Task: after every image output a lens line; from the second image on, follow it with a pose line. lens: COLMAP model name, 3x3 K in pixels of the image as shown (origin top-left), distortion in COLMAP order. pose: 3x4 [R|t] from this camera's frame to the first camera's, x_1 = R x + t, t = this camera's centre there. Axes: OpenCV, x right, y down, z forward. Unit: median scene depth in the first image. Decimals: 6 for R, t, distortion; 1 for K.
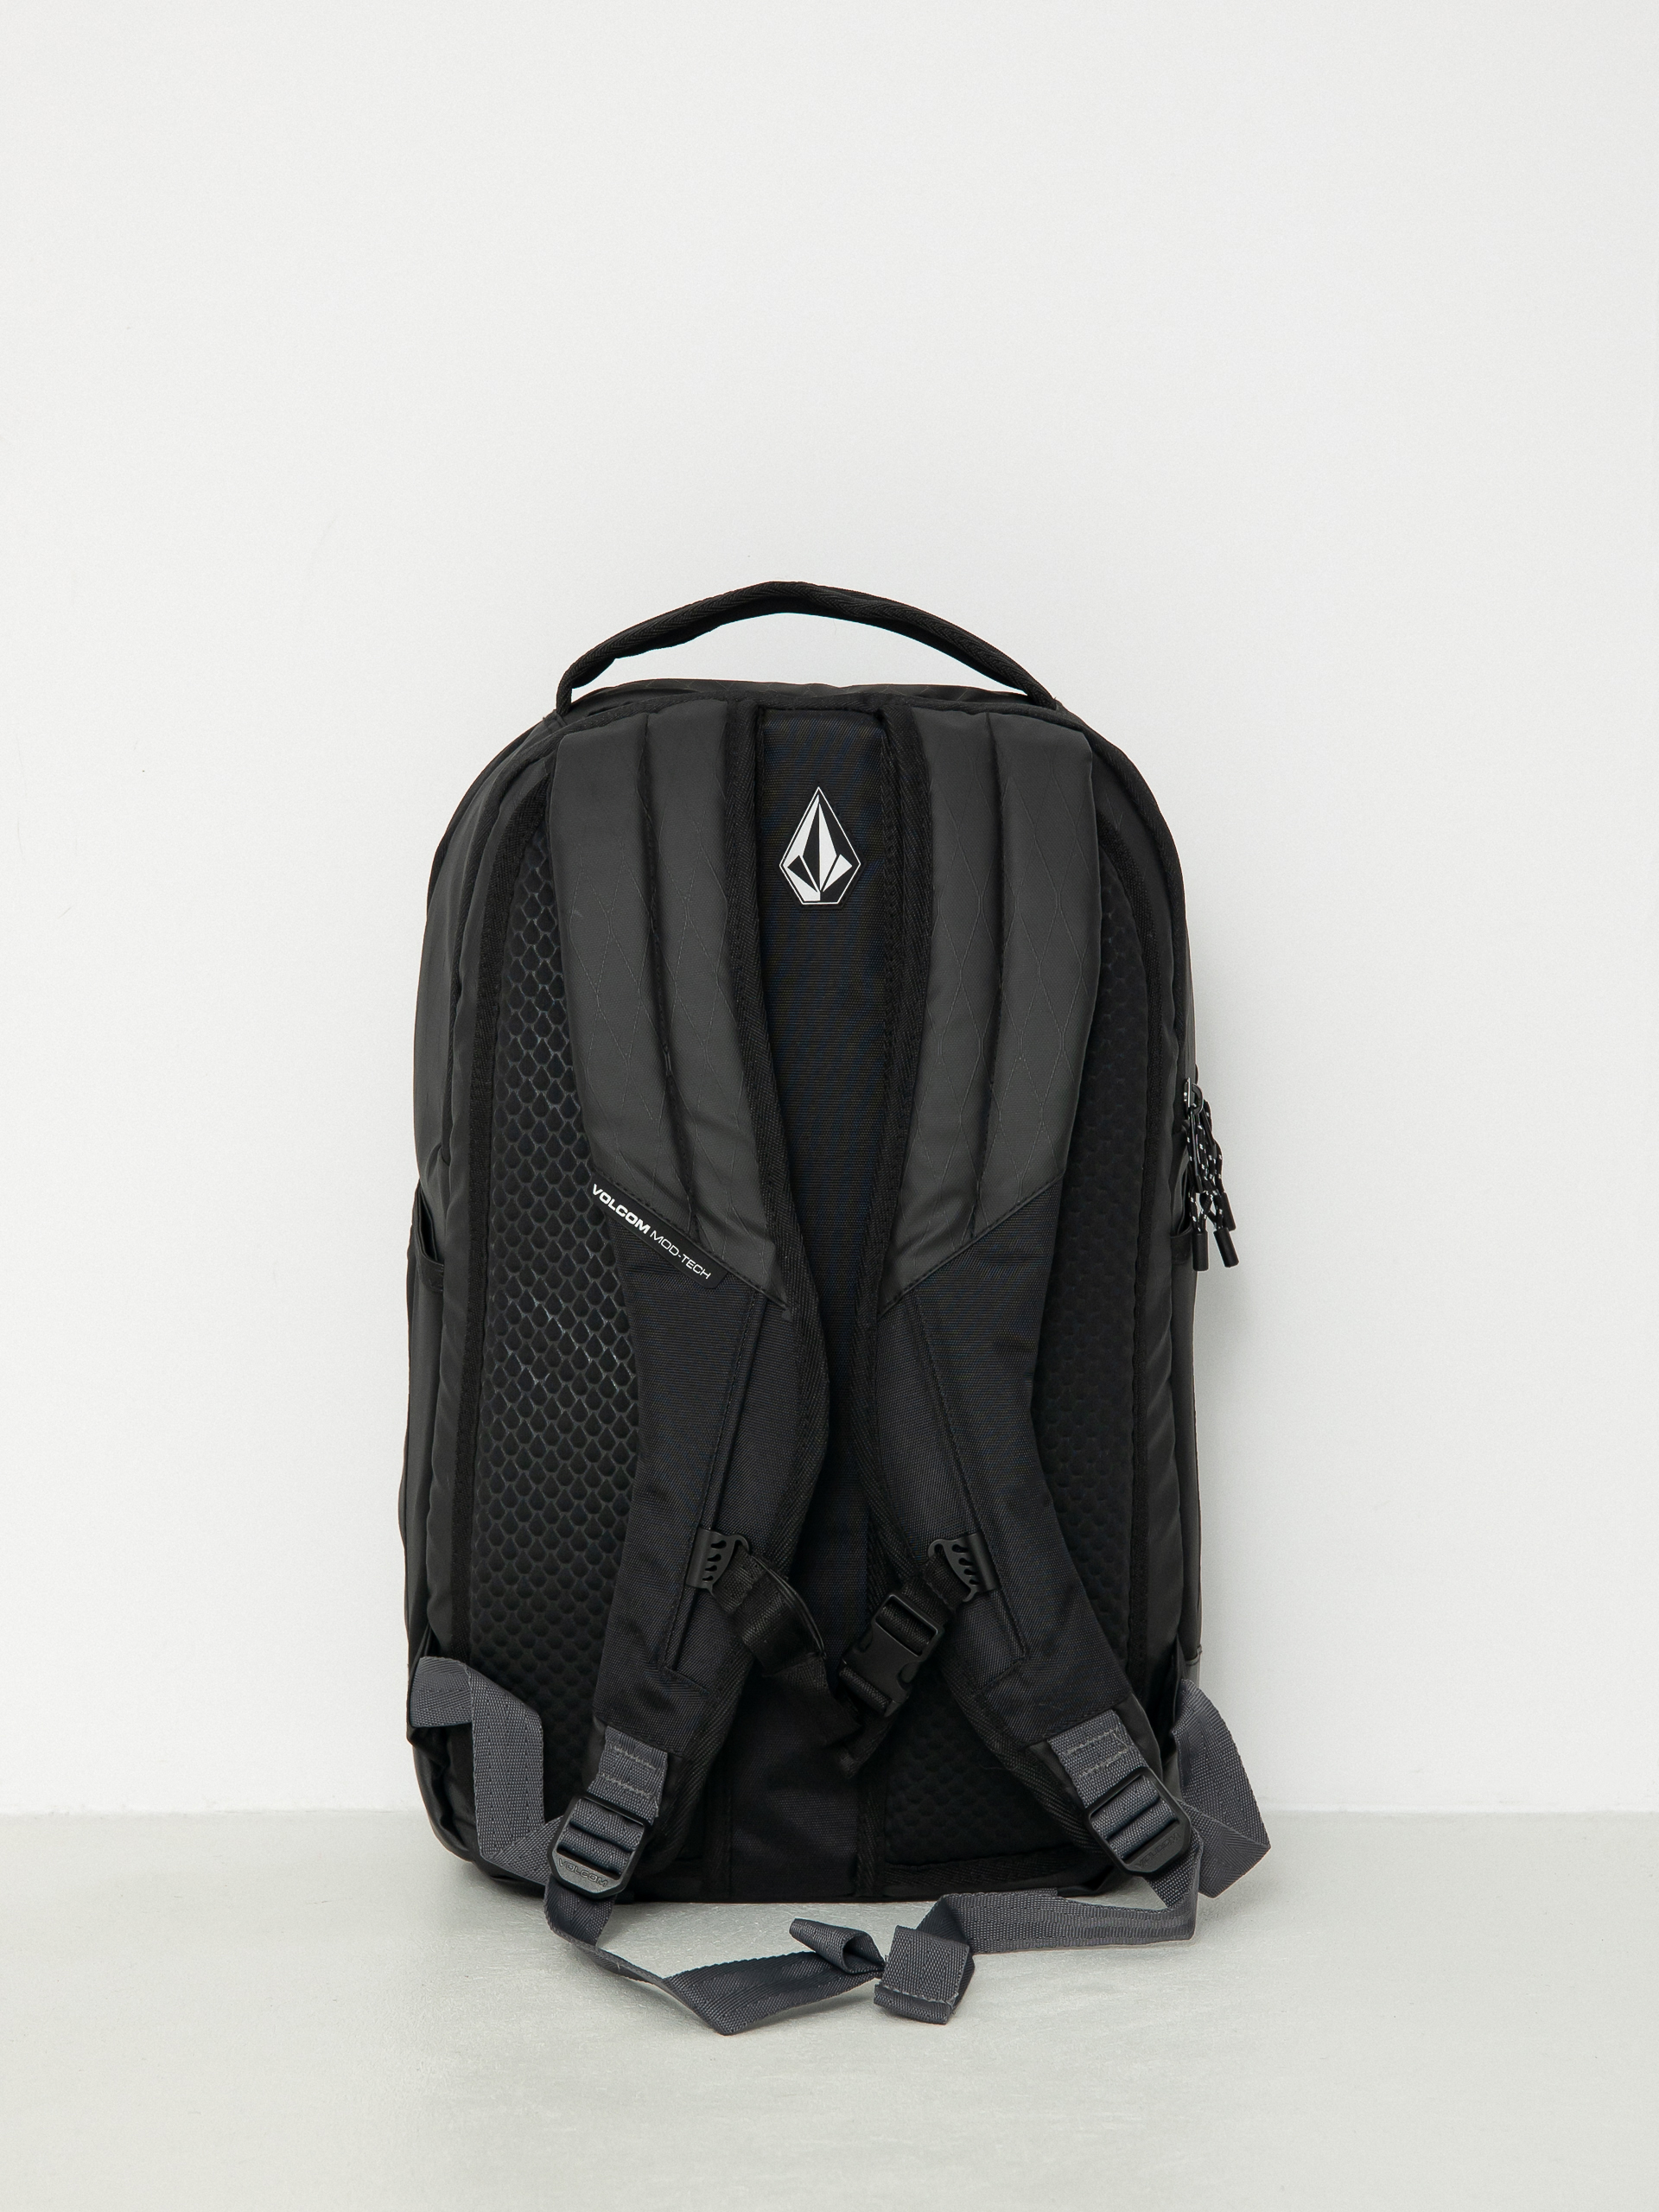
lens RADIAL K [[4033.5, 0, 828.6], [0, 4033.5, 1105.9], [0, 0, 1]] dist [0.004585, 0.000000]
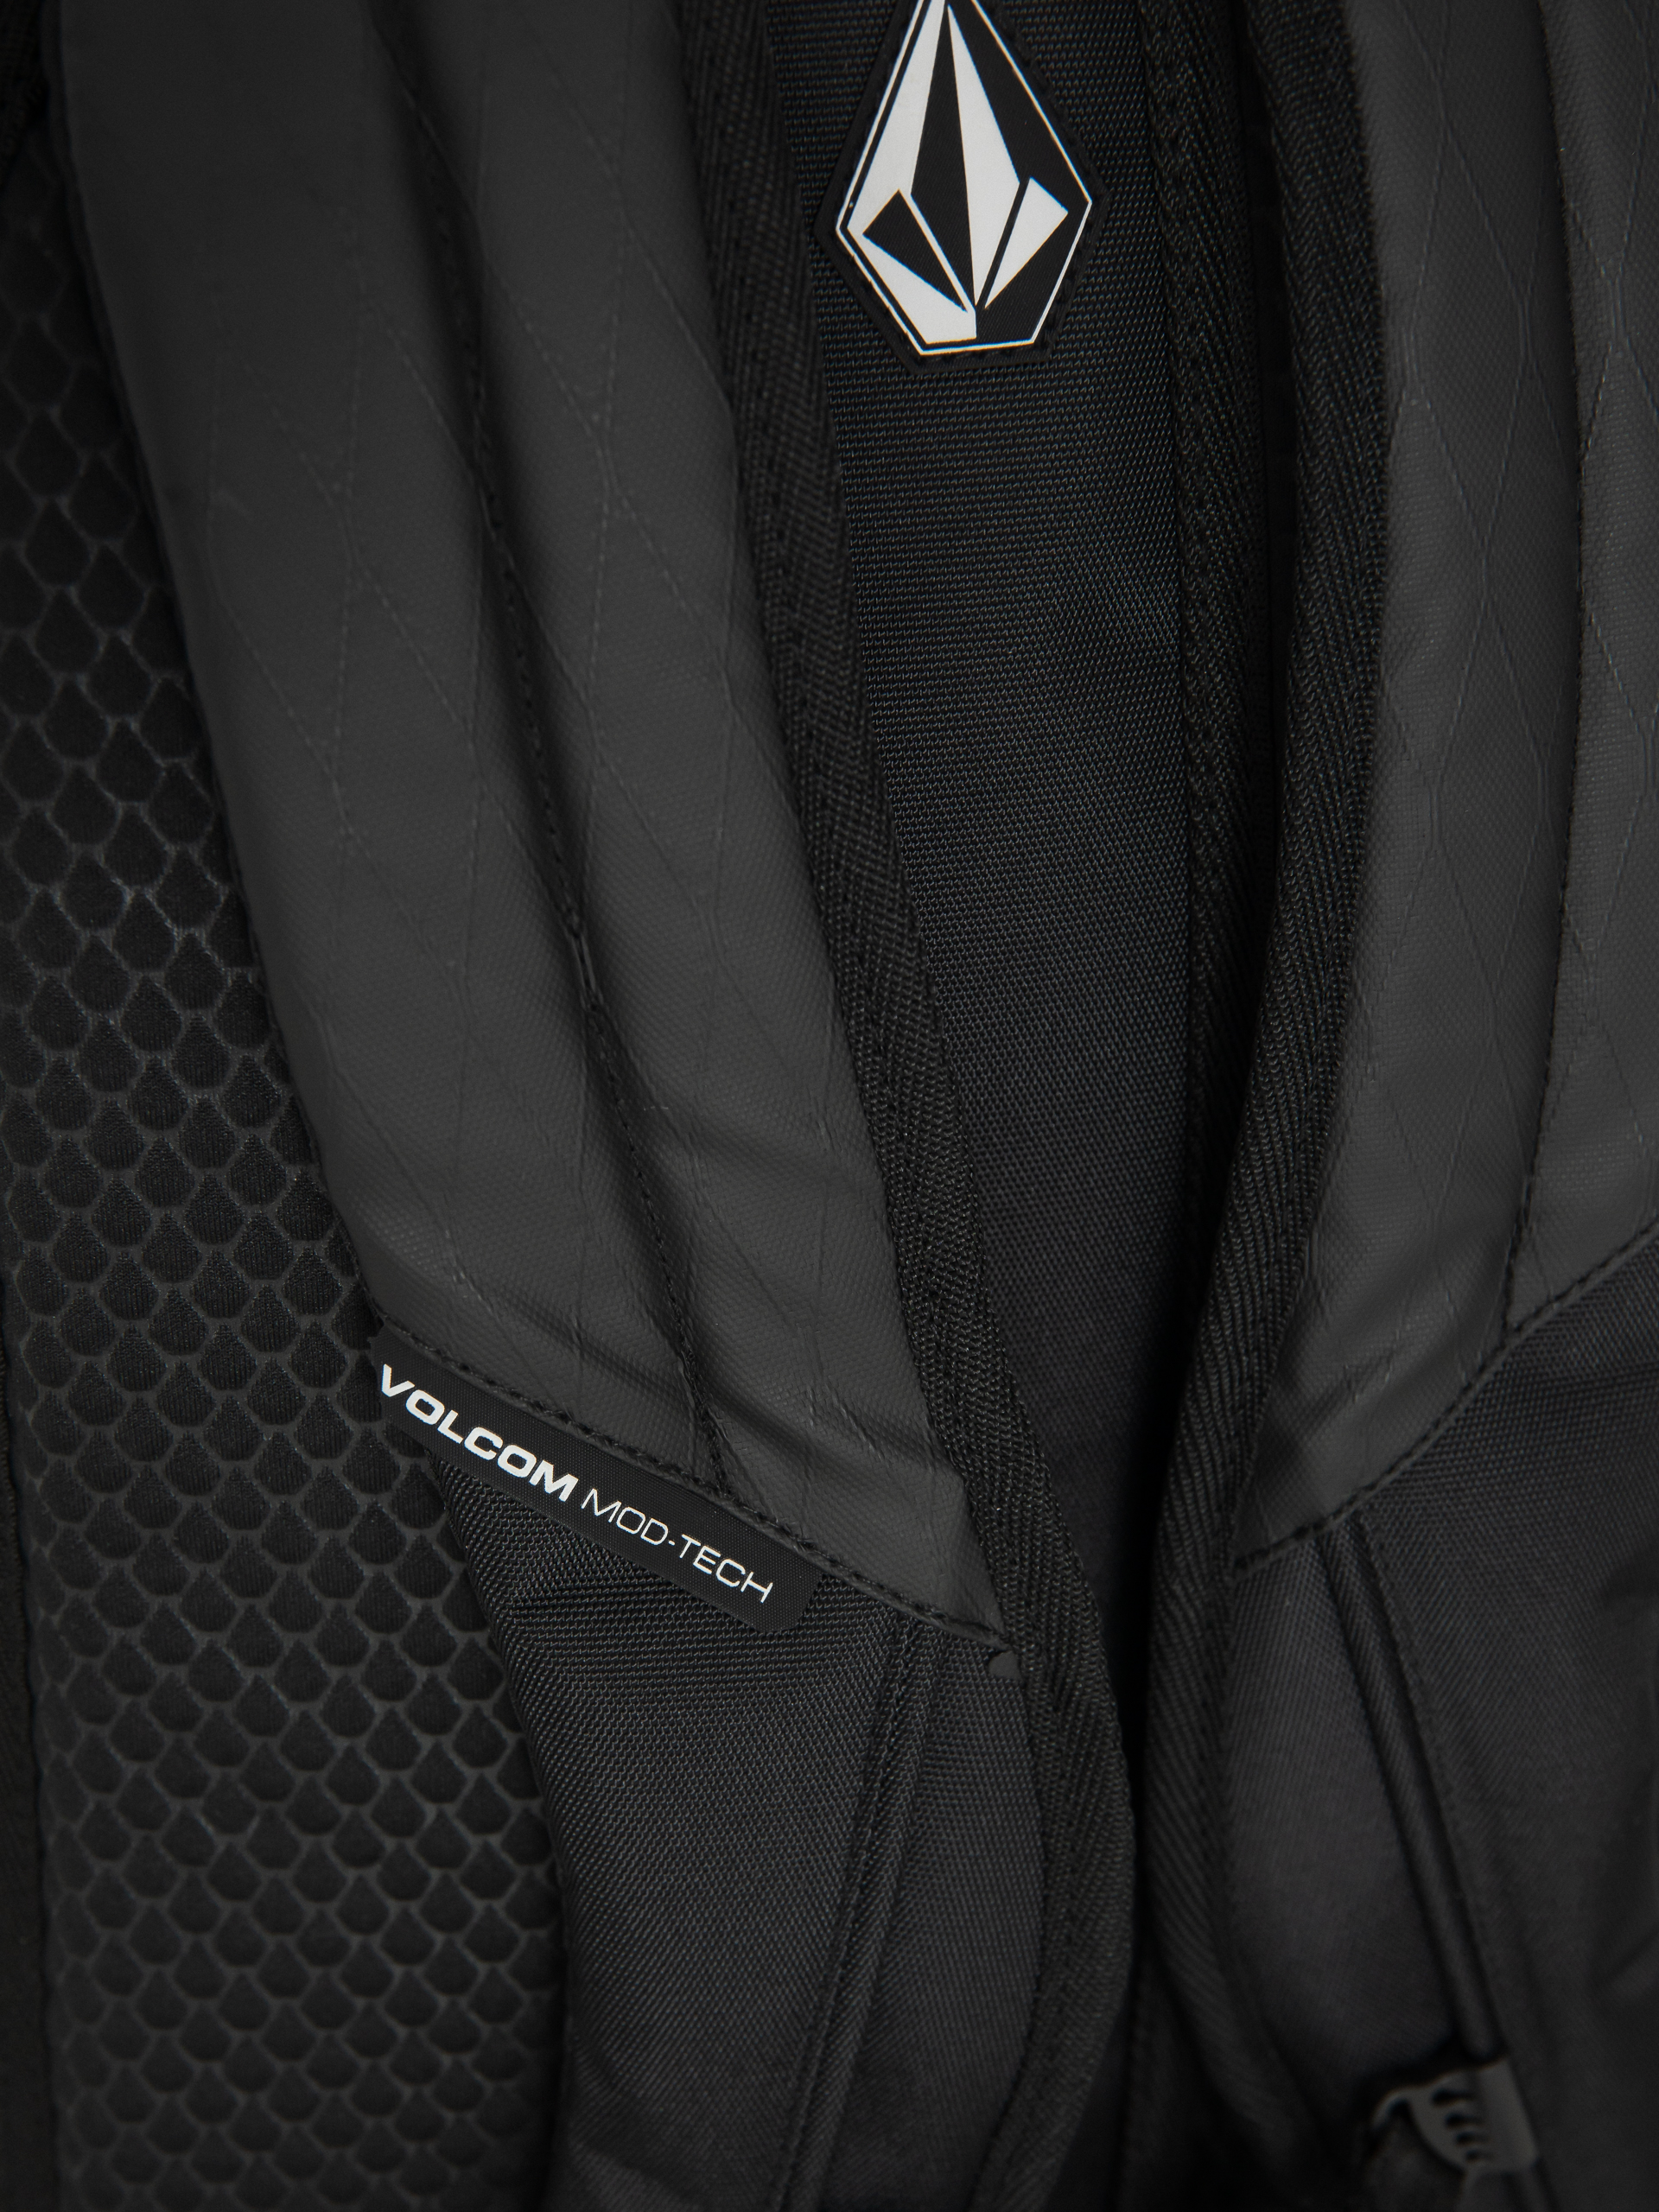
lens RADIAL K [[4129.4, 0, 832.4], [0, 4129.4, 1105.1], [0, 0, 1]] dist [0.056778, 0.000000]
pose [[0.972641, -0.126444, 0.194887, -0.083685], [0.051895, 0.935961, 0.348258, -0.108737], [-0.226441, -0.328617, 0.916916, 0.701642]]
